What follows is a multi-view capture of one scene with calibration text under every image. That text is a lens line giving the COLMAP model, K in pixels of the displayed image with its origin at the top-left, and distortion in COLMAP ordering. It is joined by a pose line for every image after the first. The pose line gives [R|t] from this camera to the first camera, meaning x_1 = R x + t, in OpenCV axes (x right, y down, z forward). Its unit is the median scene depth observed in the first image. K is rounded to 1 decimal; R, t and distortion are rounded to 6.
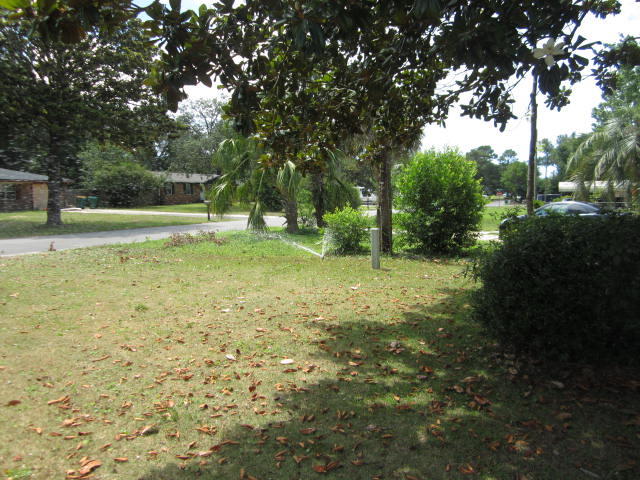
lens RADIAL K [[523.2, 0, 320.6], [0, 523.2, 235.1], [0, 0, 1]] dist [-0.037276, 0.011334]
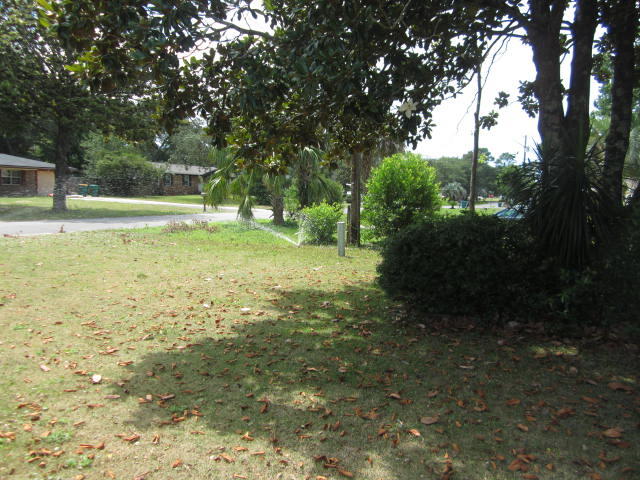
lens RADIAL K [[523.2, 0, 319.3], [0, 523.2, 244.1], [0, 0, 1]] dist [-0.037276, 0.011334]
pose [[0.999339, 0.036297, 0.001910, 0.047427], [-0.036333, 0.999027, 0.025004, 0.008279], [-0.001001, -0.025057, 0.999686, -0.154303]]
